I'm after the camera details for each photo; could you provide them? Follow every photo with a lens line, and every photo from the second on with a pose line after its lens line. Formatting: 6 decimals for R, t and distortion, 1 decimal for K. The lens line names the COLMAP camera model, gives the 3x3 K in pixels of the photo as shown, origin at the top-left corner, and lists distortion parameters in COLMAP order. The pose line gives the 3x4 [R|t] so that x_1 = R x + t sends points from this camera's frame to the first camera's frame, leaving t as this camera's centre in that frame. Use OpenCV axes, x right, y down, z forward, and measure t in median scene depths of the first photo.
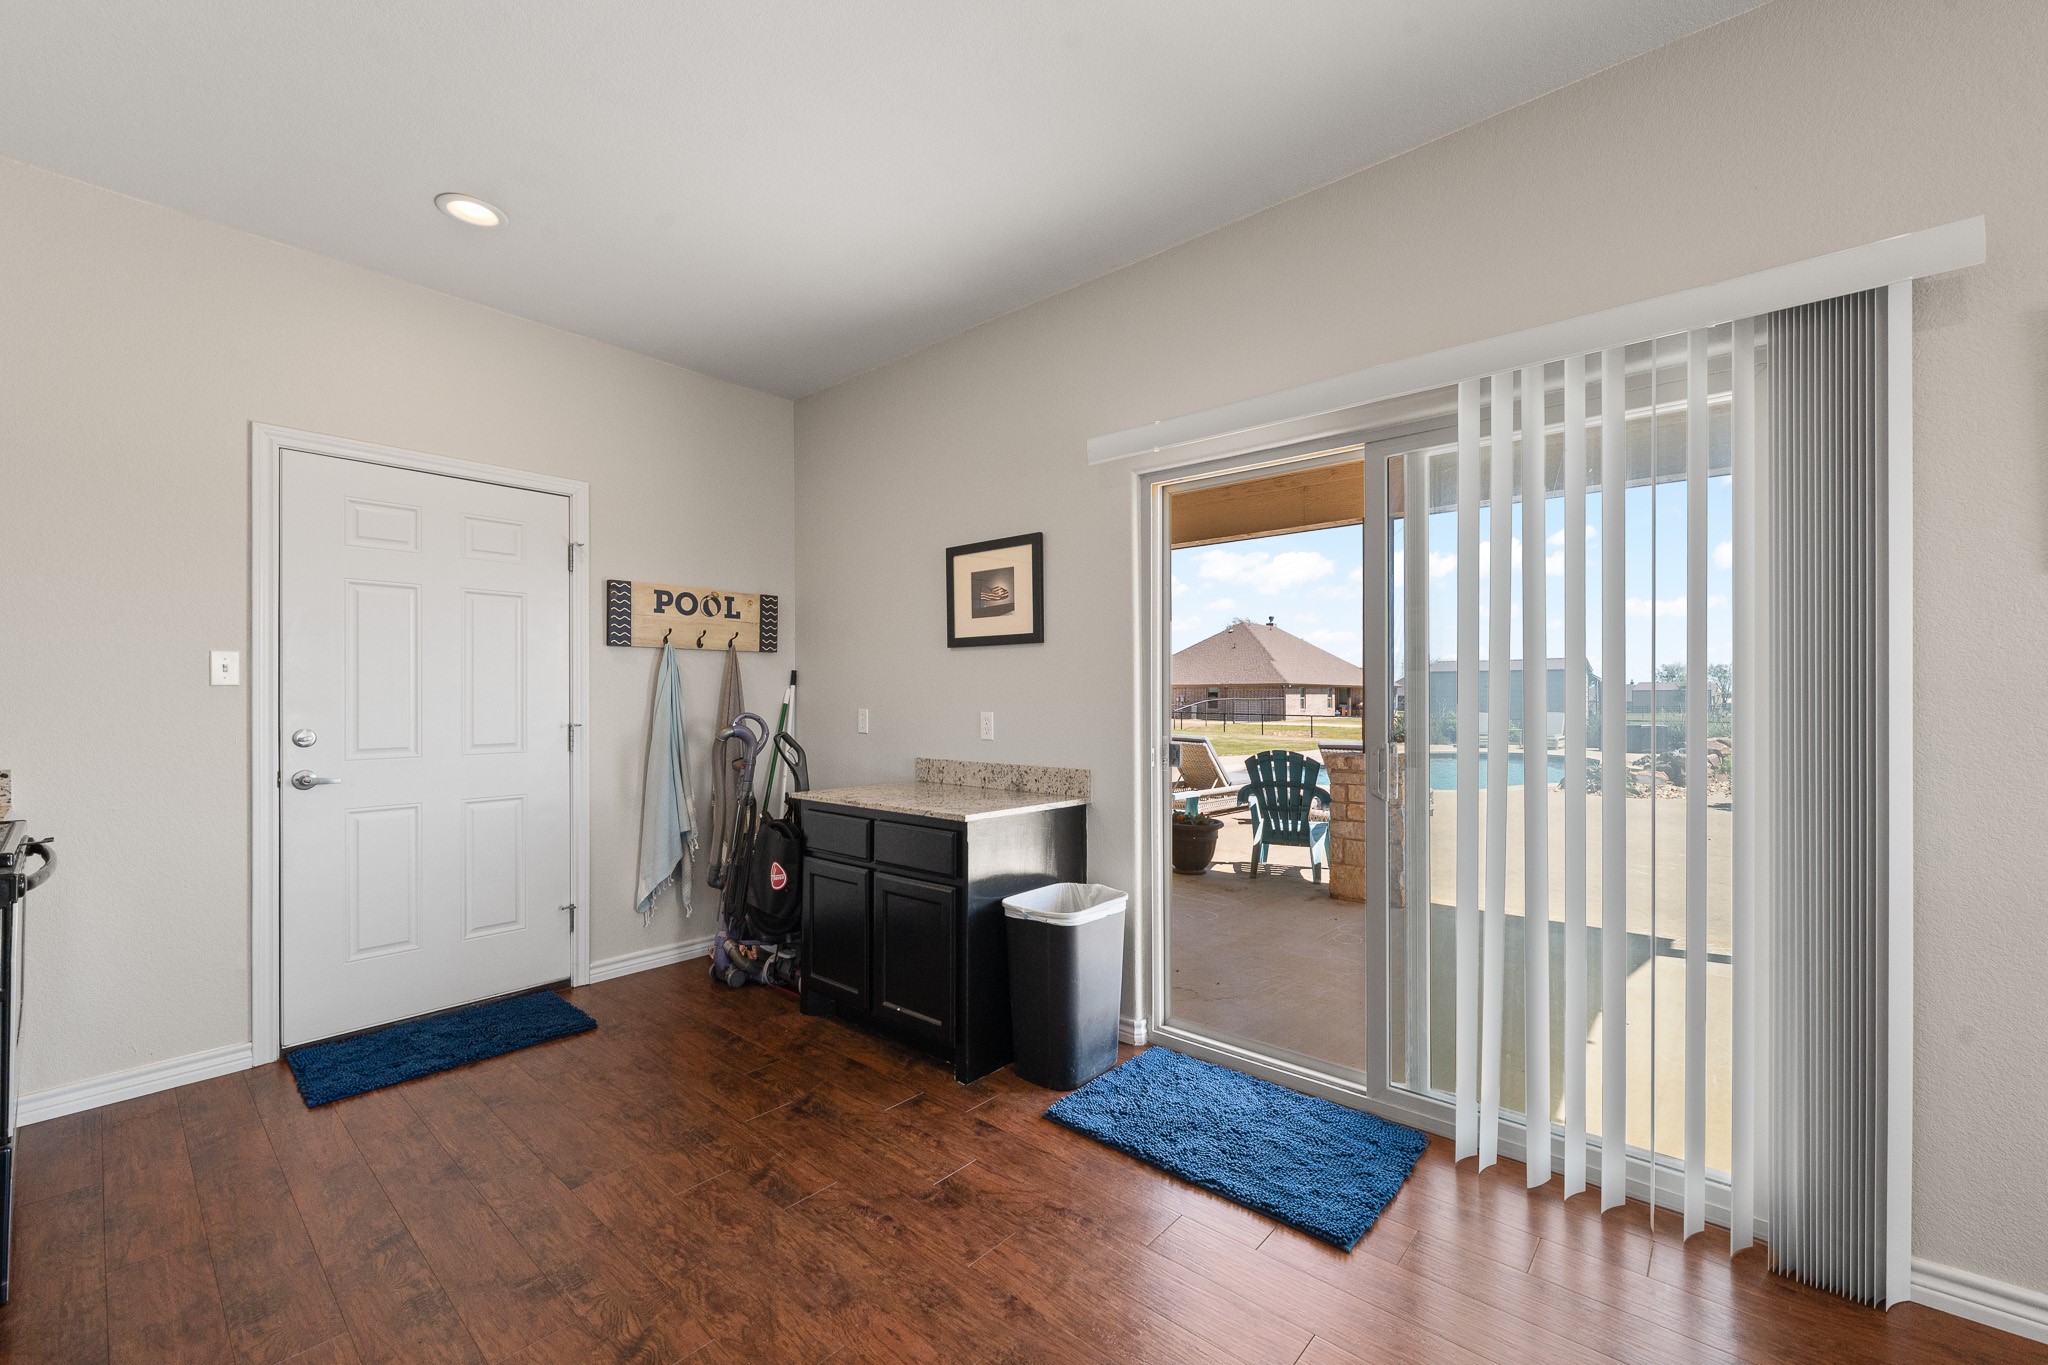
lens RADIAL K [[839.2, 0, 1022.2], [0, 839.2, 692.2], [0, 0, 1]] dist [-0.003199, 0.000959]
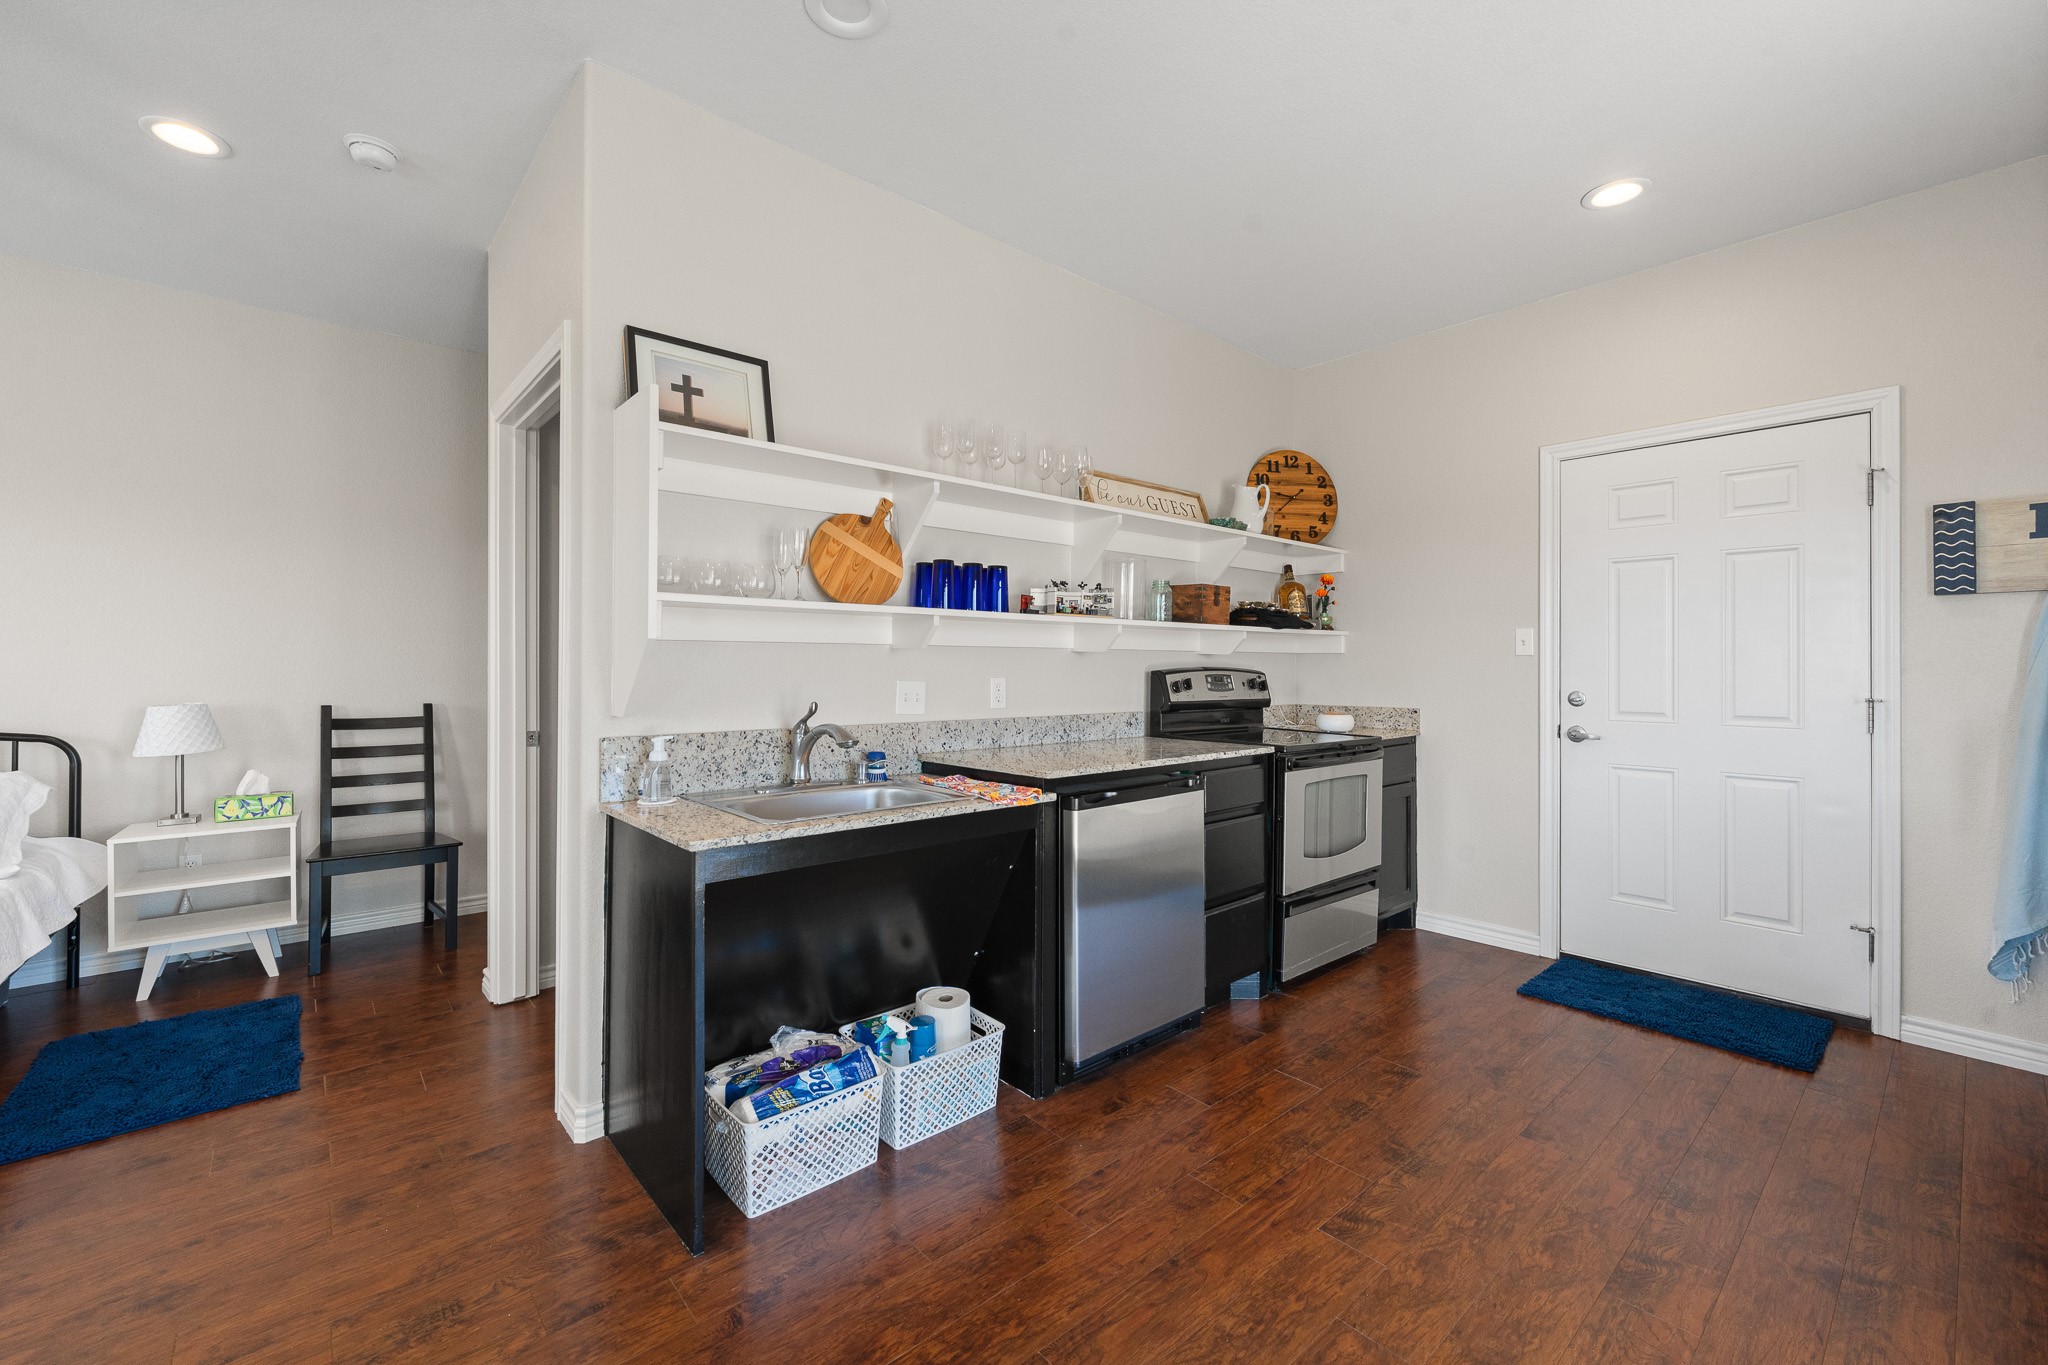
lens RADIAL K [[839.2, 0, 1036.1], [0, 839.2, 657.3], [0, 0, 1]] dist [-0.003199, 0.000959]
pose [[-0.132128, -0.005661, -0.991217, 0.425209], [0.003328, 0.999976, -0.006155, 0.001026], [0.991227, -0.004112, -0.132106, 0.396235]]
